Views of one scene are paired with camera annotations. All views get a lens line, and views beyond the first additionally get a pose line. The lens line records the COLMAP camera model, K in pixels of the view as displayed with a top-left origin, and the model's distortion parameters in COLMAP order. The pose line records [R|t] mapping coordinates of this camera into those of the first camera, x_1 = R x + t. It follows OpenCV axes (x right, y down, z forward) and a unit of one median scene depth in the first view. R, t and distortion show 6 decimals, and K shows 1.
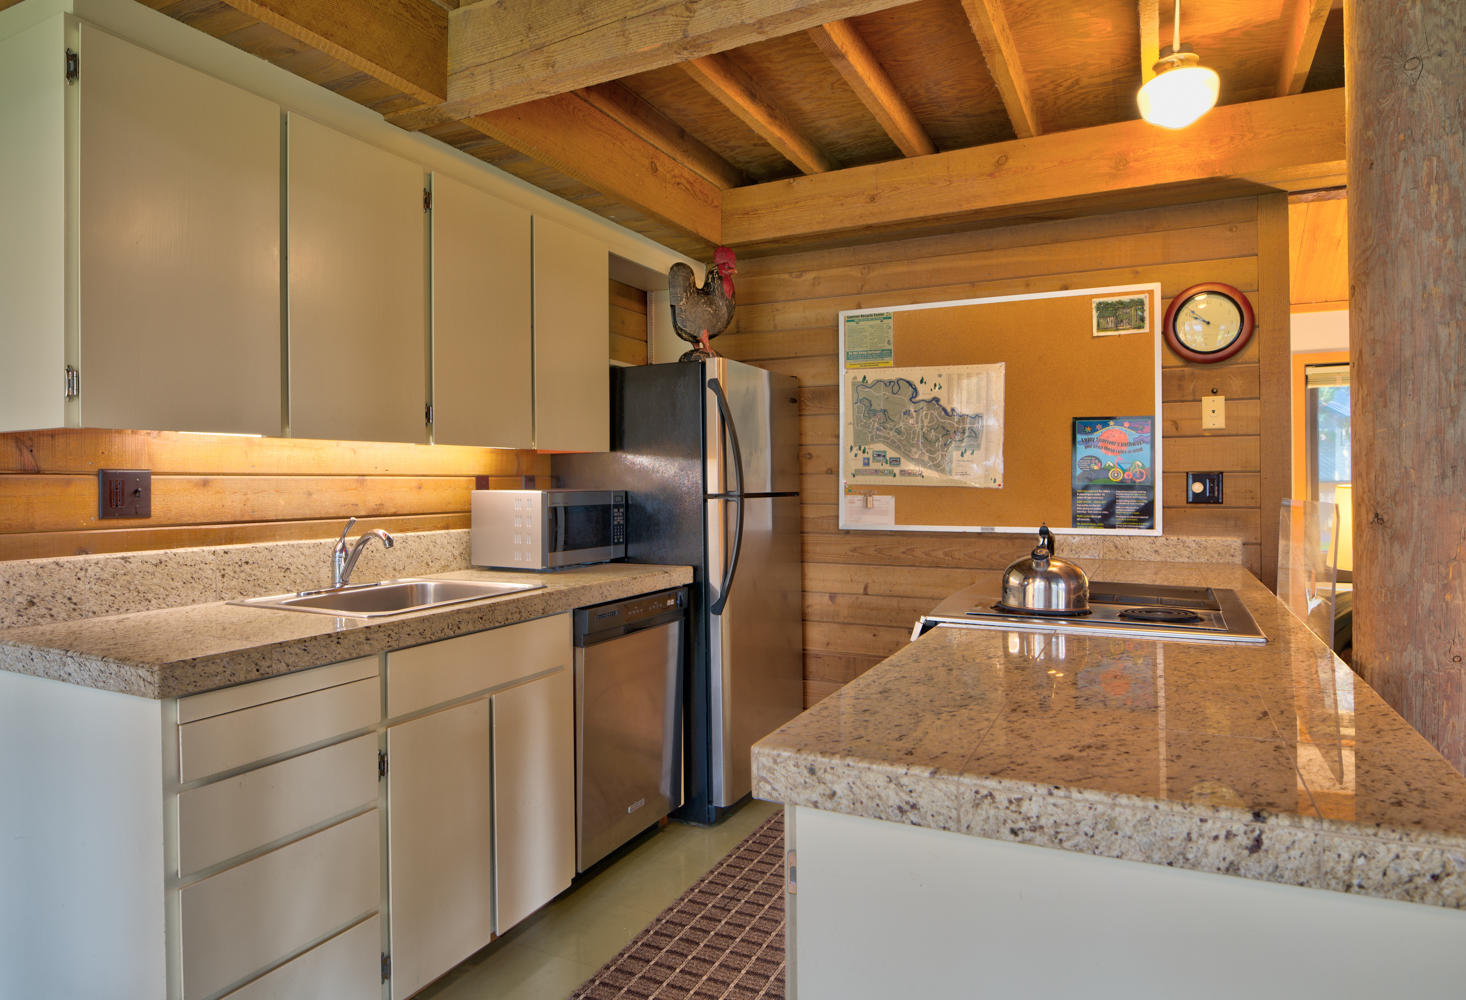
lens RADIAL K [[873.3, 0, 745.4], [0, 873.3, 491.0], [0, 0, 1]] dist [-0.013156, -0.003691]
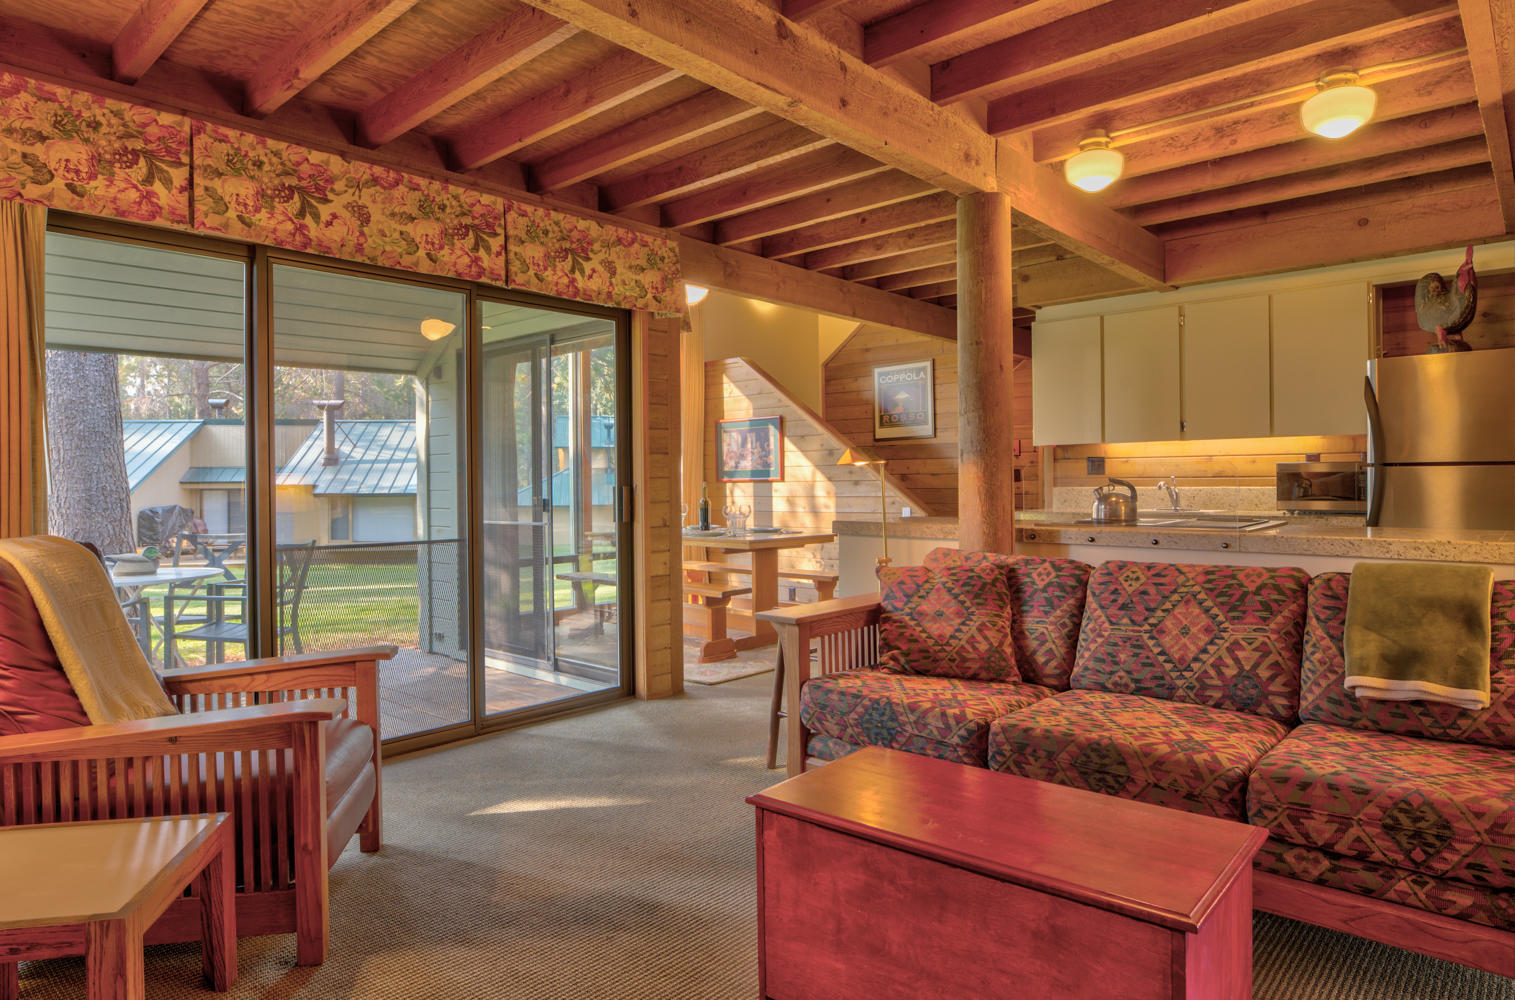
lens RADIAL K [[898.1, 0, 783.3], [0, 898.1, 487.2], [0, 0, 1]] dist [-0.022520, 0.003092]
pose [[-0.273386, 0.013883, -0.961804, 1.576202], [0.001471, 0.999901, 0.014015, 0.020659], [0.961903, 0.002416, -0.273379, 0.512321]]
